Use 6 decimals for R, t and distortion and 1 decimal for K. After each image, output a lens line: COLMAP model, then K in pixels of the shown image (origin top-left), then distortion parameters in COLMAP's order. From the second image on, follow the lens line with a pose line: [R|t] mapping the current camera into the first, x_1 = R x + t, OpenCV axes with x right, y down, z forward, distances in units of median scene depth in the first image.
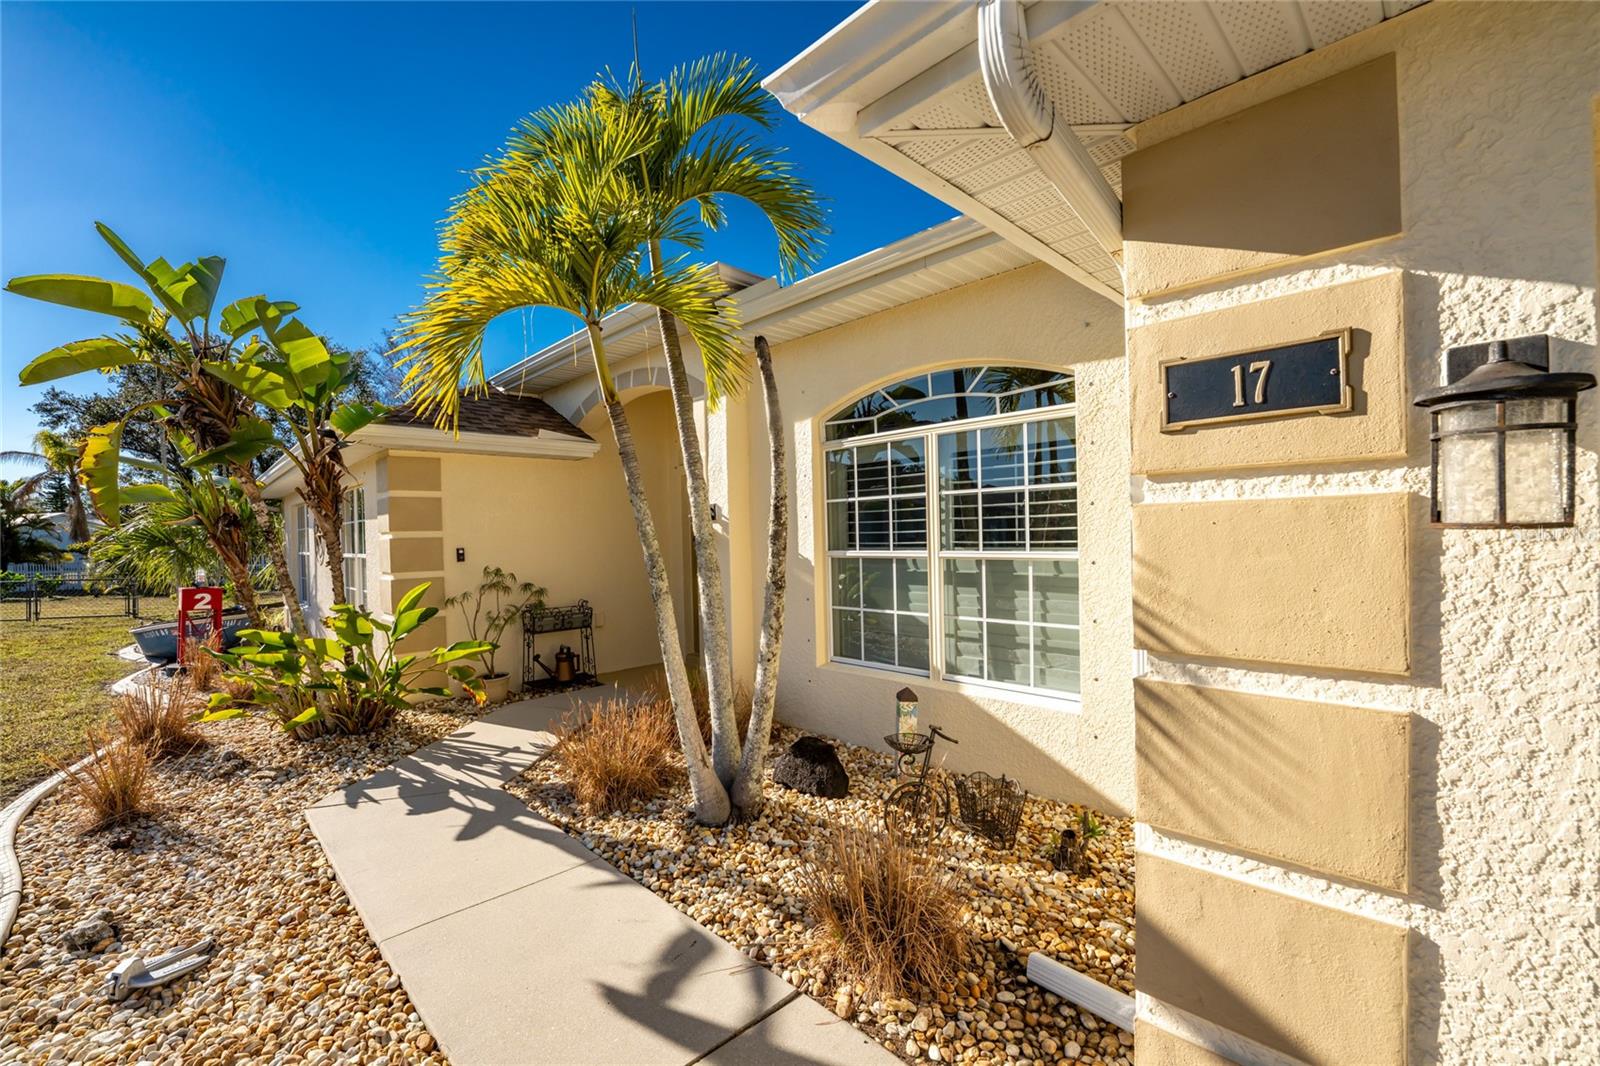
lens RADIAL K [[658.4, 0, 783.9], [0, 658.4, 530.4], [0, 0, 1]] dist [-0.021024, 0.000004]
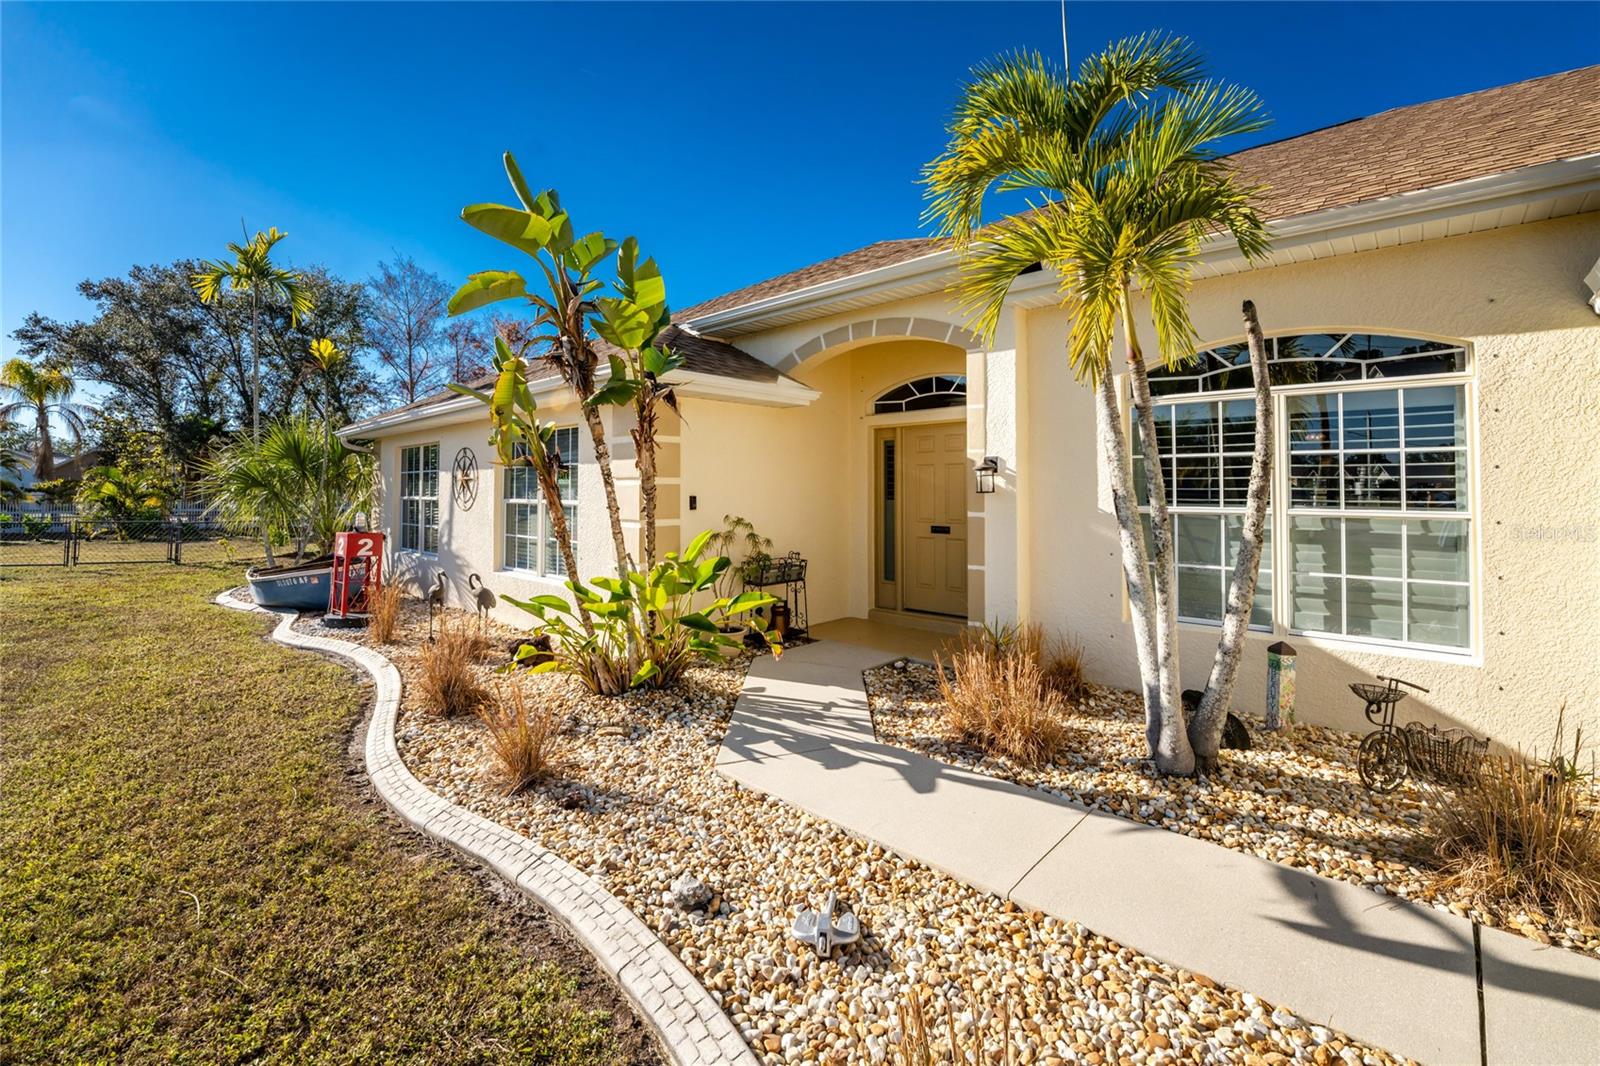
lens RADIAL K [[684.6, 0, 780.0], [0, 684.6, 469.1], [0, 0, 1]] dist [-0.022026, -0.000440]
pose [[0.998760, 0.021194, 0.045057, -0.625580], [-0.020270, 0.999577, -0.020866, 0.007914], [-0.045480, 0.019927, 0.998766, -0.022037]]
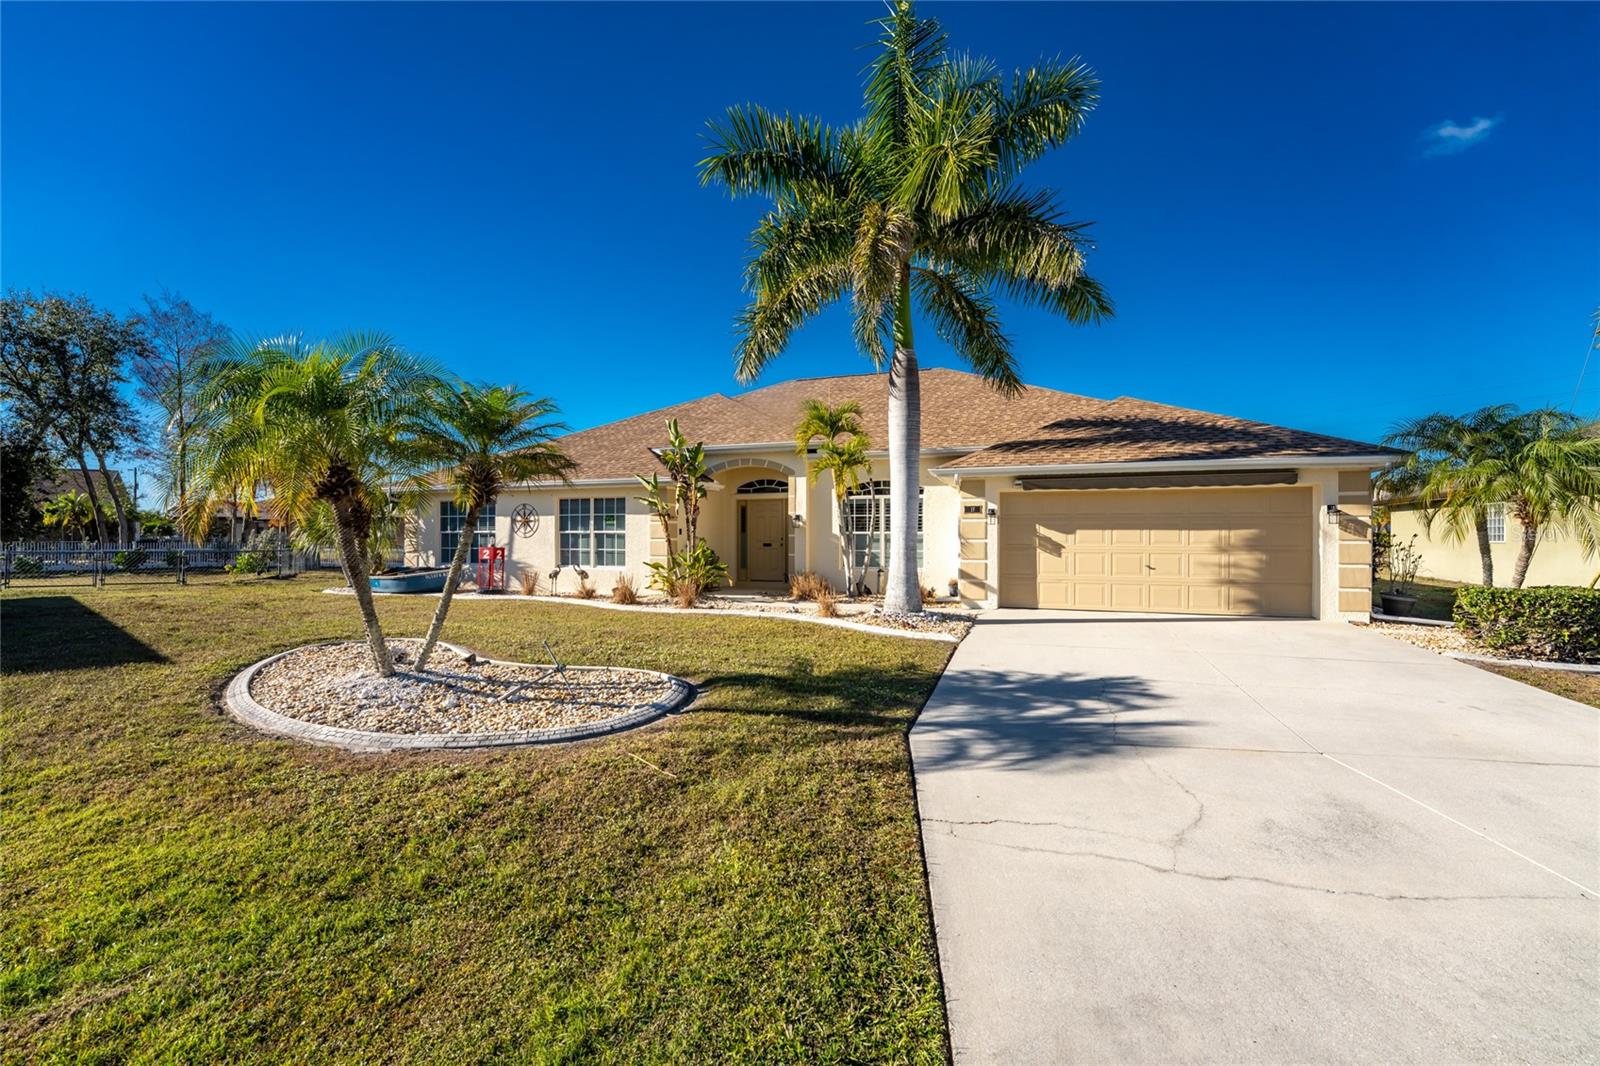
lens RADIAL K [[647.2, 0, 813.0], [0, 647.2, 515.1], [0, 0, 1]] dist [-0.000578, -0.000315]
pose [[0.880985, 0.038231, 0.471597, -1.765686], [-0.023365, 0.999029, -0.037340, 0.080644], [-0.472567, 0.021877, 0.881023, -1.897686]]
